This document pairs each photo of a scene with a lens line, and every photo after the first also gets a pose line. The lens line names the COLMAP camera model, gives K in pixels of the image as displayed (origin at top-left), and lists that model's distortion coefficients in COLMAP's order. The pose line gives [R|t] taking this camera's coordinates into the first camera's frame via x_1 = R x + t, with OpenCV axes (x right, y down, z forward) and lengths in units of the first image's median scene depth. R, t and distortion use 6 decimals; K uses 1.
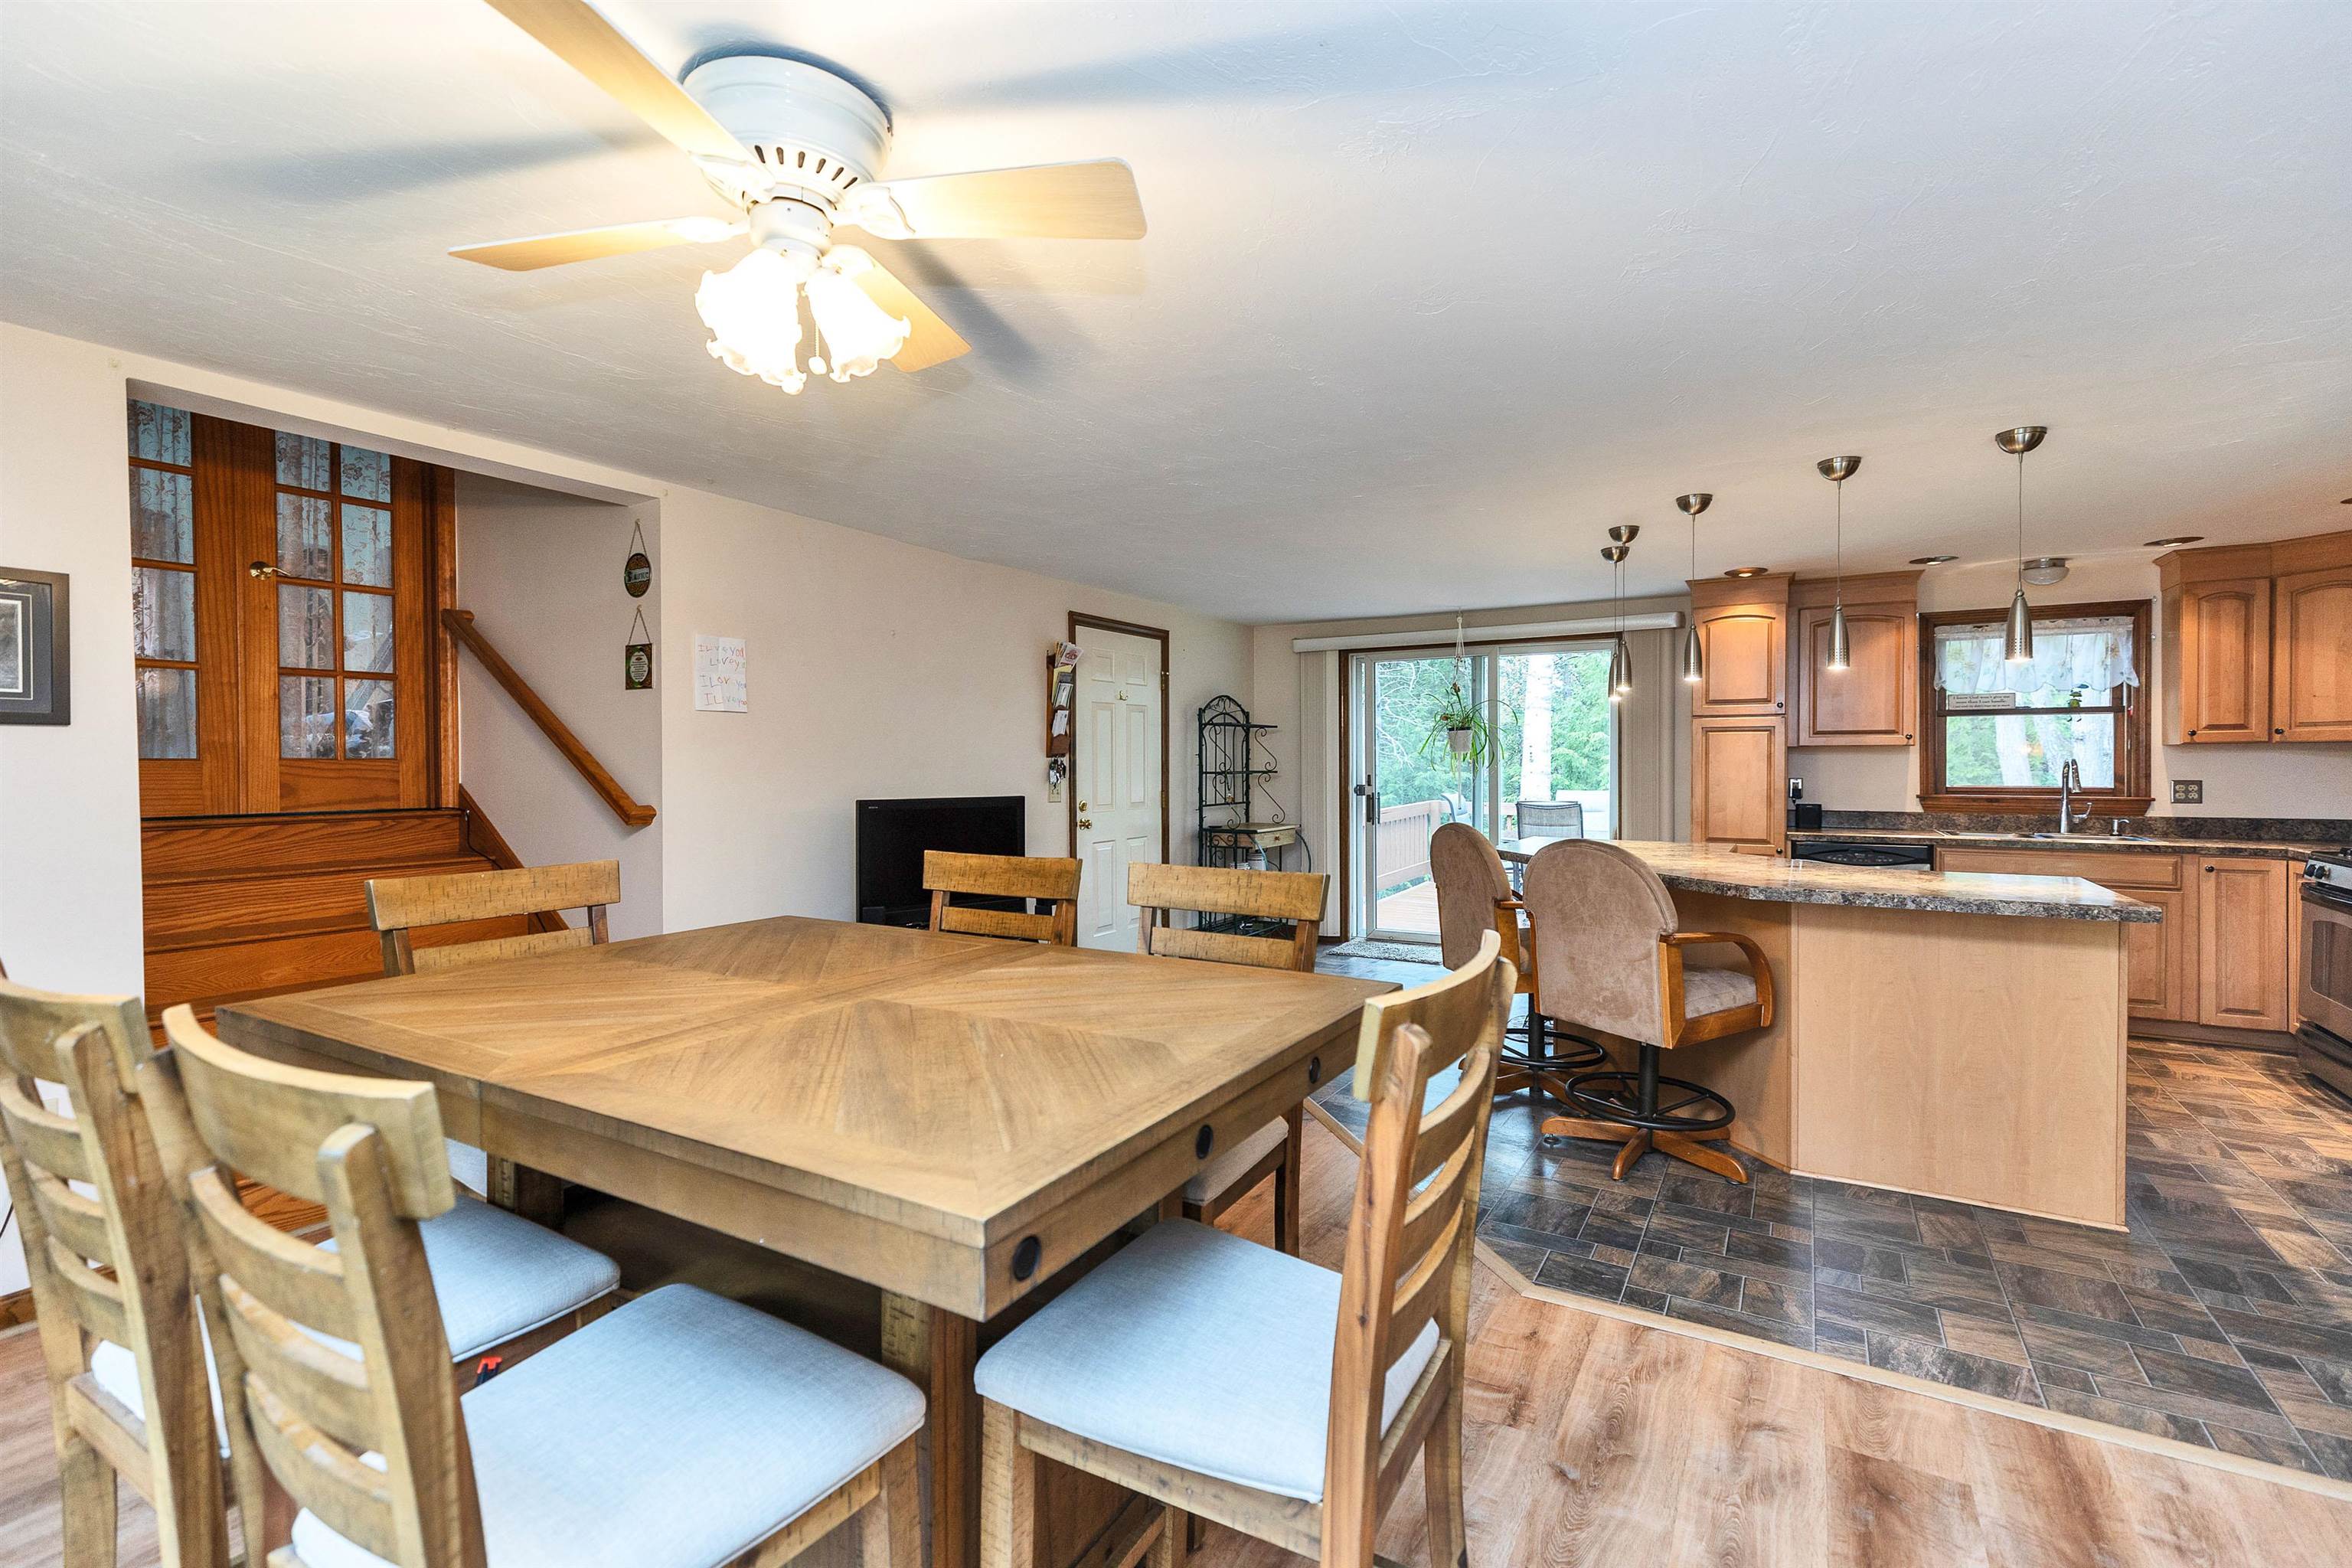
lens RADIAL K [[1051.7, 0, 1177.0], [0, 1051.7, 776.4], [0, 0, 1]] dist [0.002922, -0.000293]
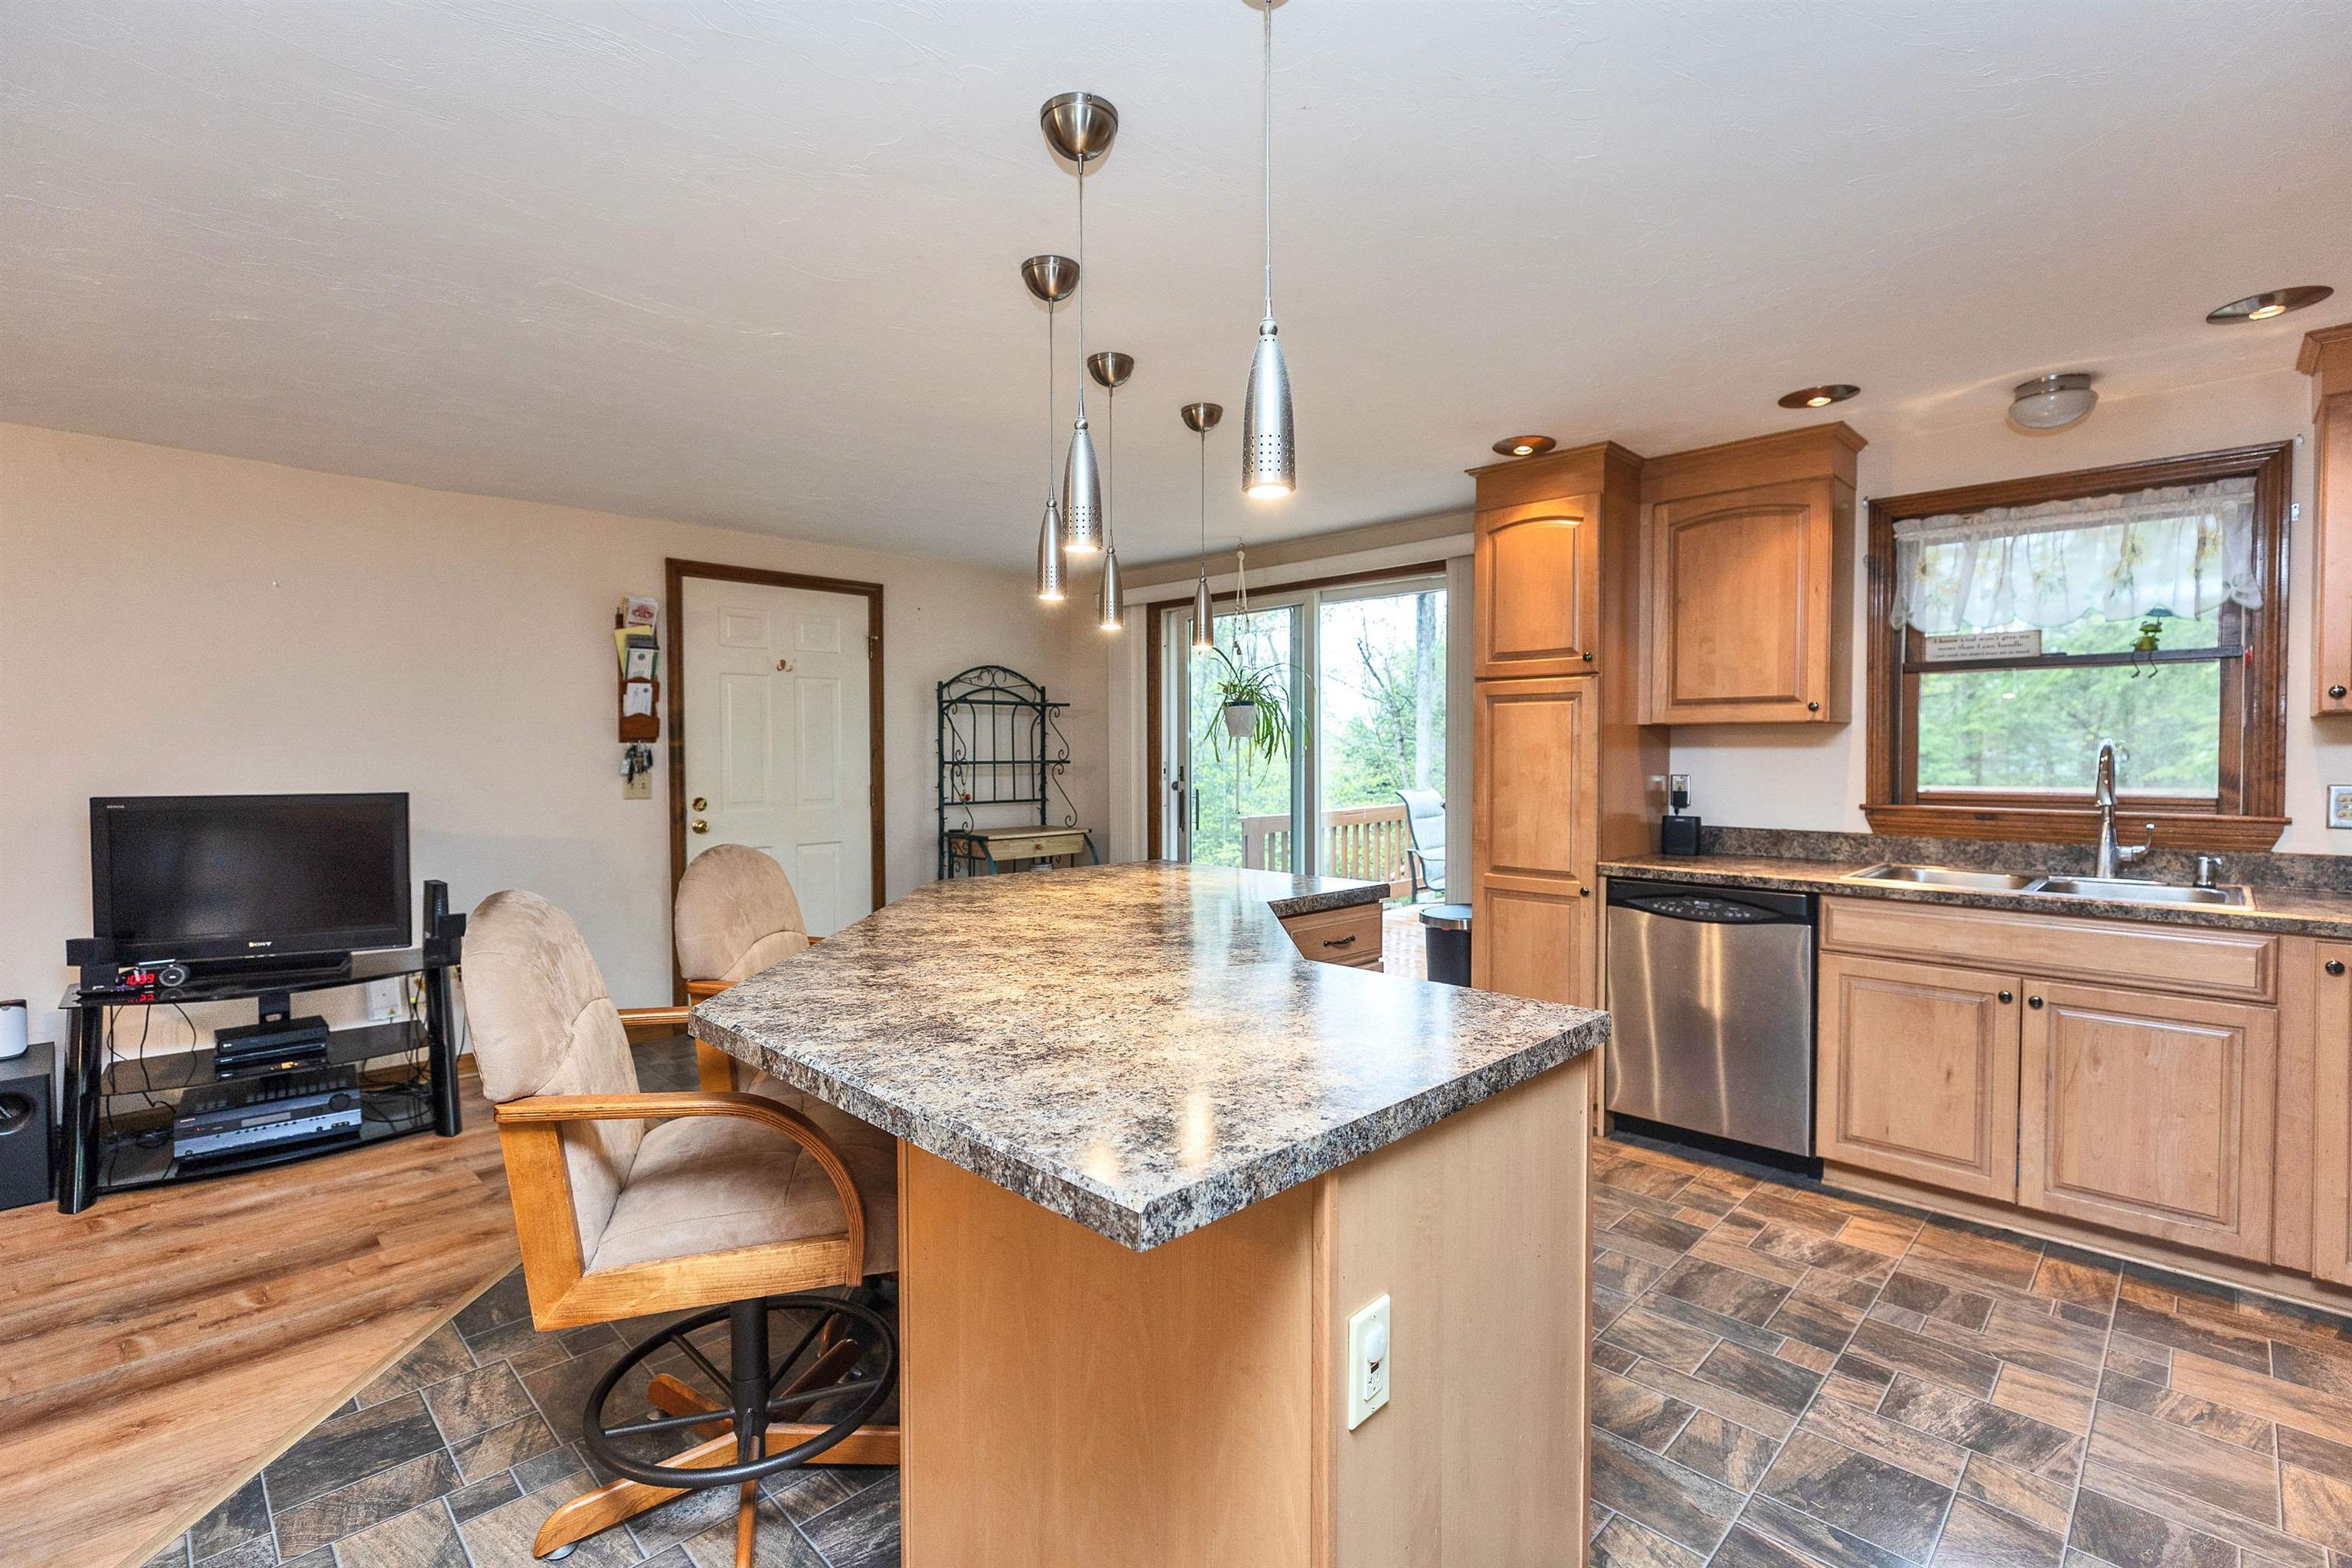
lens RADIAL K [[1051.7, 0, 1177.0], [0, 1051.7, 776.4], [0, 0, 1]] dist [0.002922, -0.000293]
pose [[0.970660, 0.007634, -0.240334, 0.507533], [-0.005318, 0.999933, 0.010284, -0.002857], [0.240396, -0.008704, 0.970636, 0.349029]]
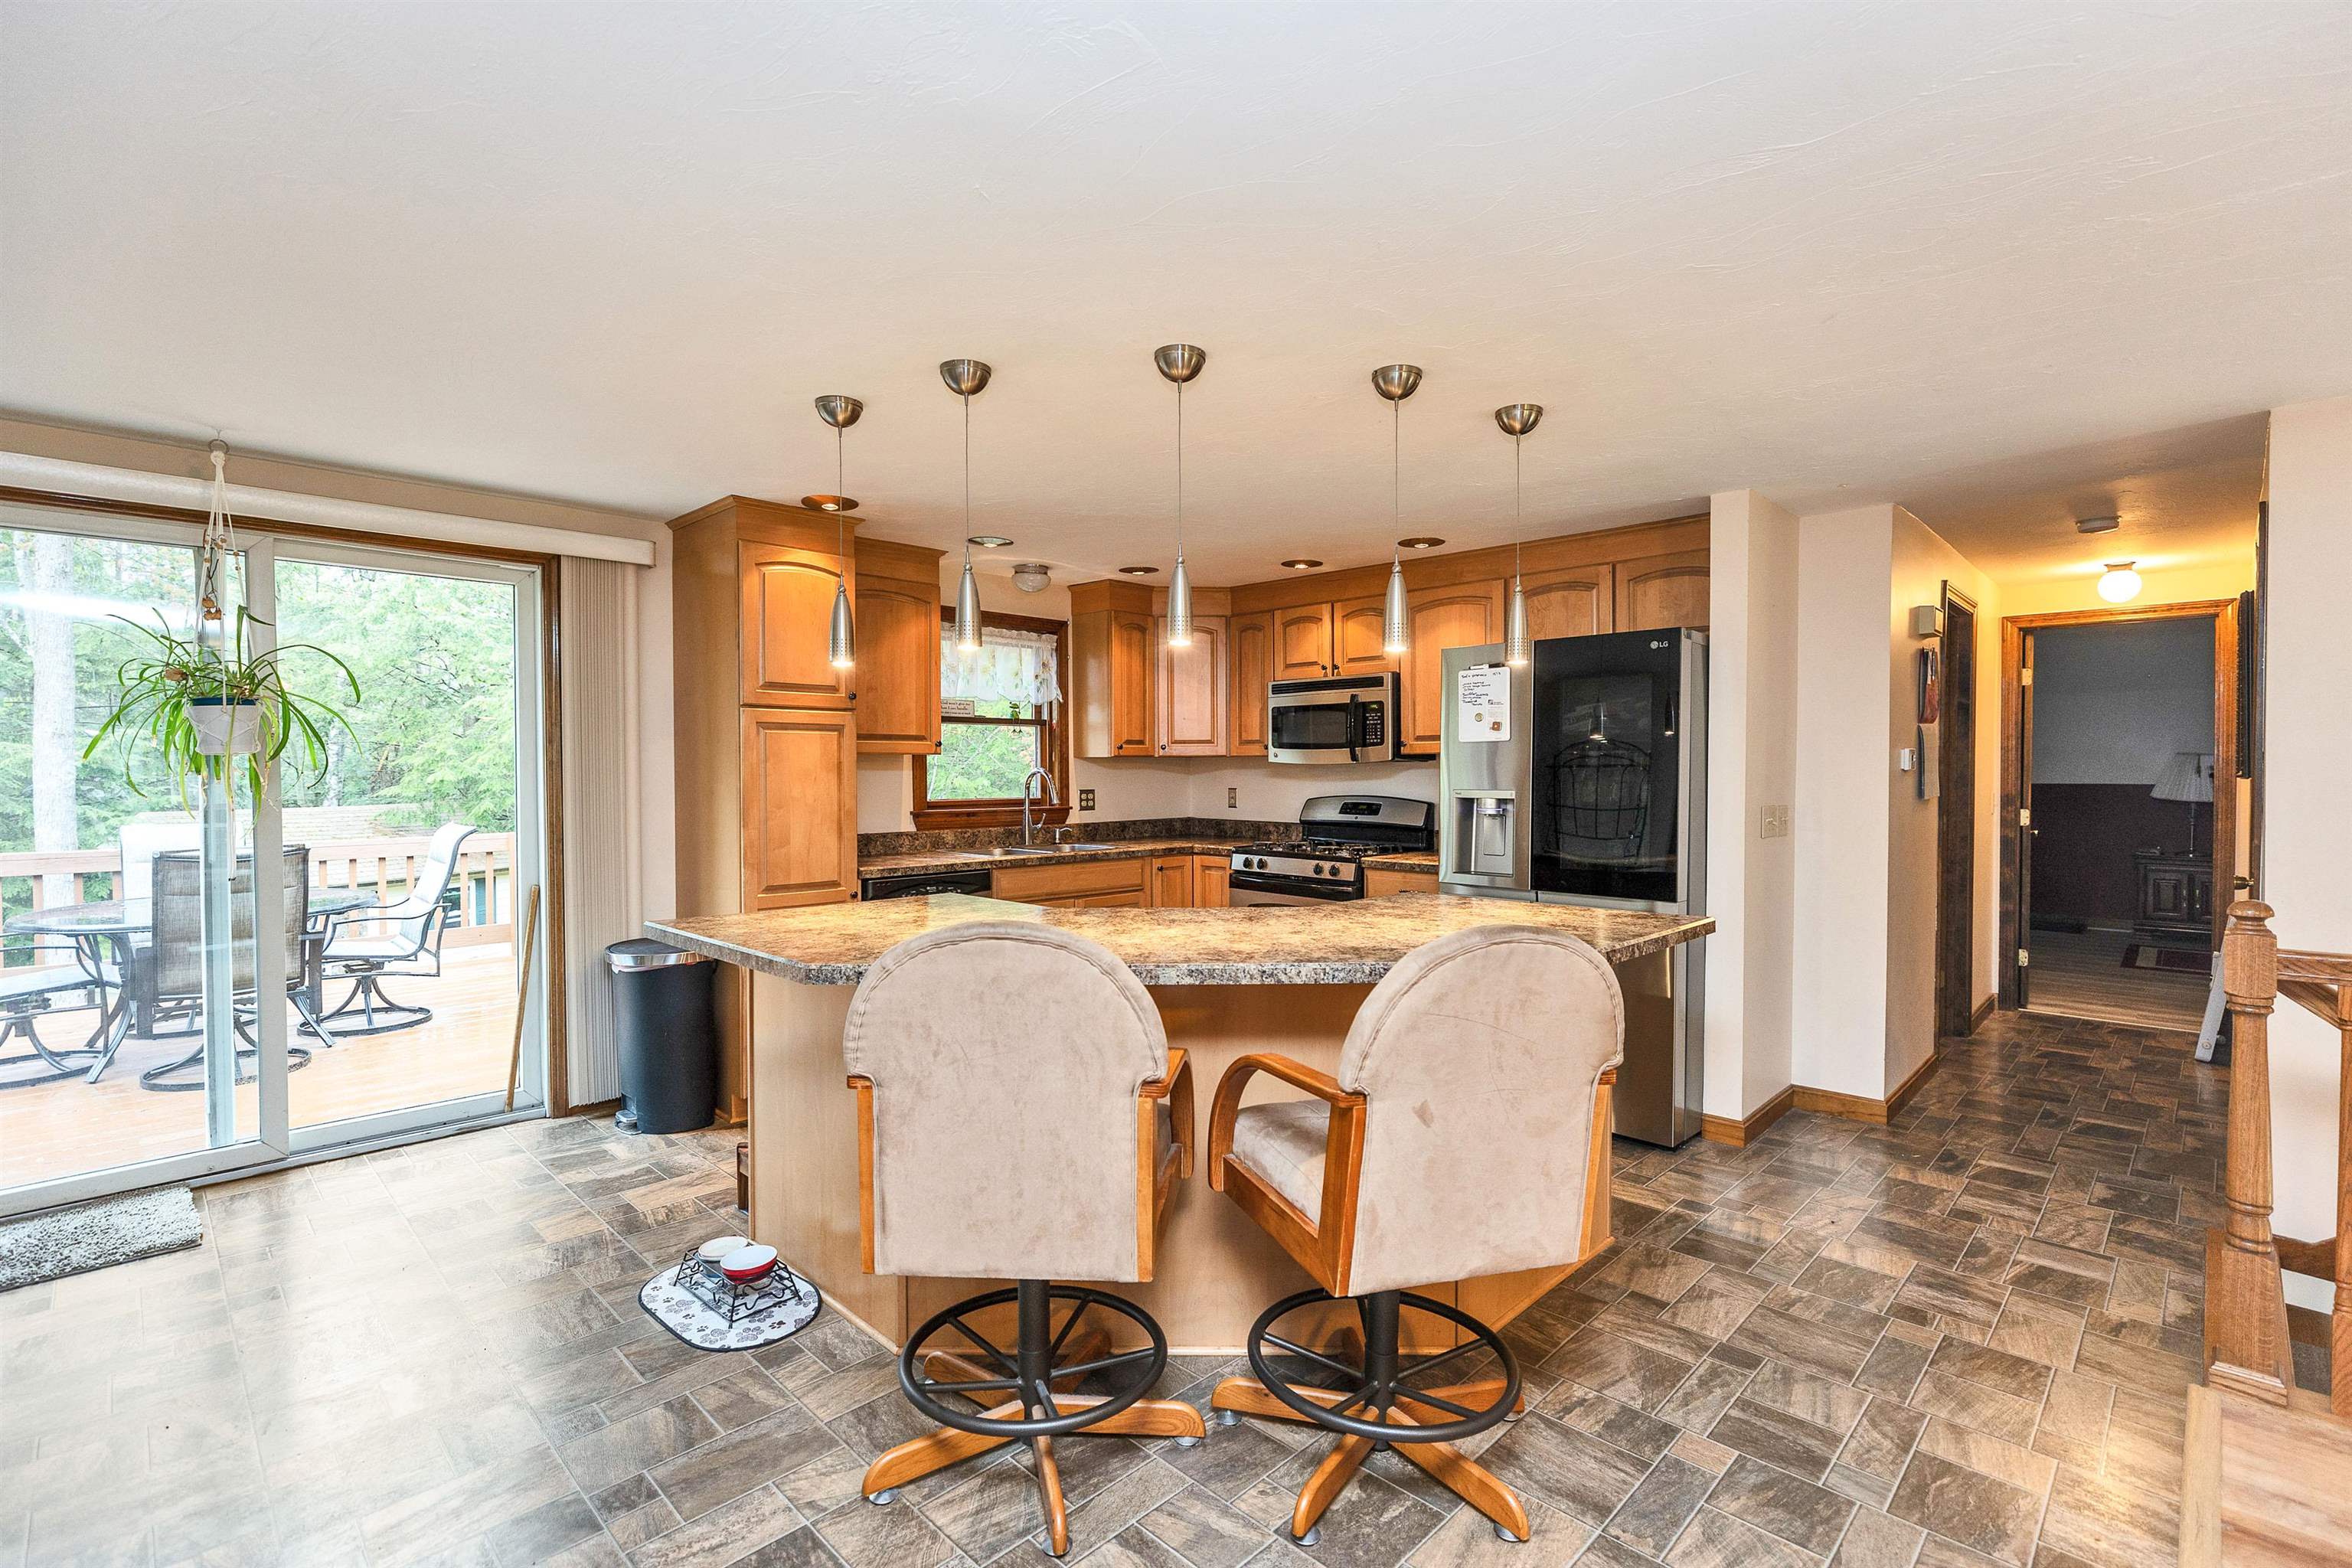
lens RADIAL K [[1052.8, 0, 1190.8], [0, 1052.8, 779.3], [0, 0, 1]] dist [-0.000301, 0.000056]
pose [[0.238506, -0.006229, 0.971121, -0.087977], [0.015800, 0.999872, 0.002533, -0.008312], [-0.971013, 0.014740, 0.238574, 0.619680]]
